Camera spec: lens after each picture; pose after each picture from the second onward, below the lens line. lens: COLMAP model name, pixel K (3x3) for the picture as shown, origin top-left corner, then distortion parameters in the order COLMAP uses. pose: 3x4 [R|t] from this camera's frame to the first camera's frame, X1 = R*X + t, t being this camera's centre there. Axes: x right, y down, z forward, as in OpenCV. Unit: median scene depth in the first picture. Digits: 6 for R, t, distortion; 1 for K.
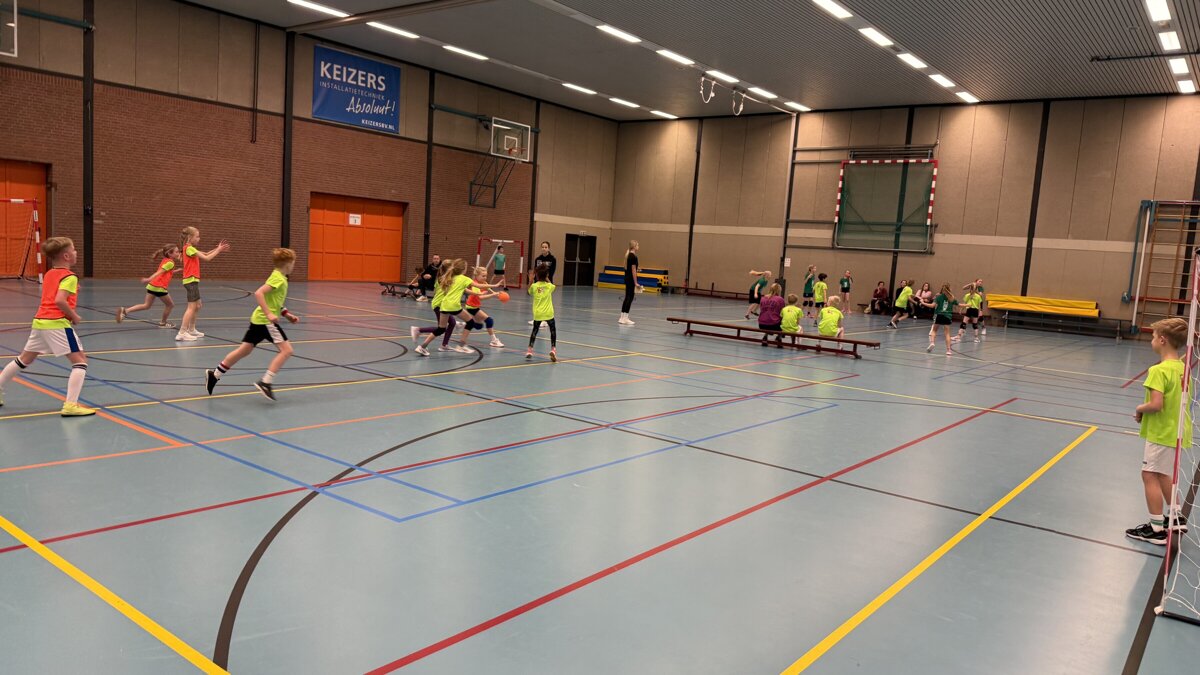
lens RADIAL K [[850.5, 0, 600.0], [0, 850.5, 337.5], [0, 0, 1]] dist [-0.001494, -0.002790]
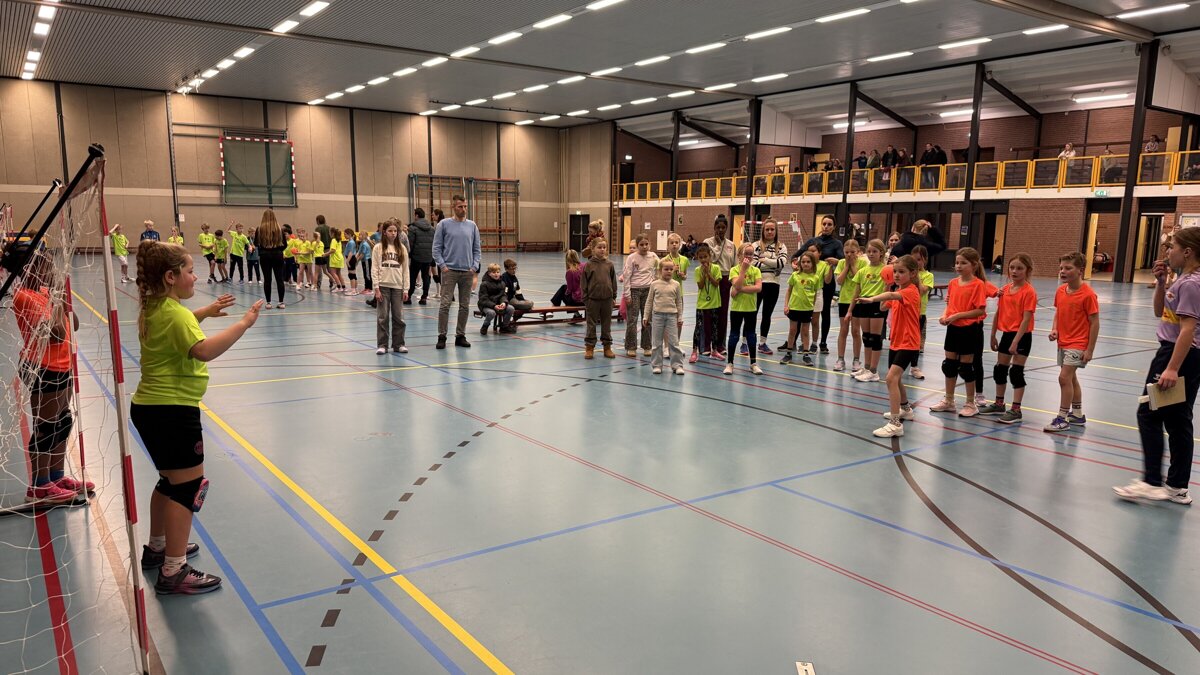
lens RADIAL K [[850.5, 0, 600.0], [0, 850.5, 337.5], [0, 0, 1]] dist [-0.001494, -0.002790]
pose [[0.283665, -0.182365, 0.941423, -0.826209], [0.103856, 0.981818, 0.158896, -0.054753], [-0.953283, 0.052699, 0.297447, 0.088309]]
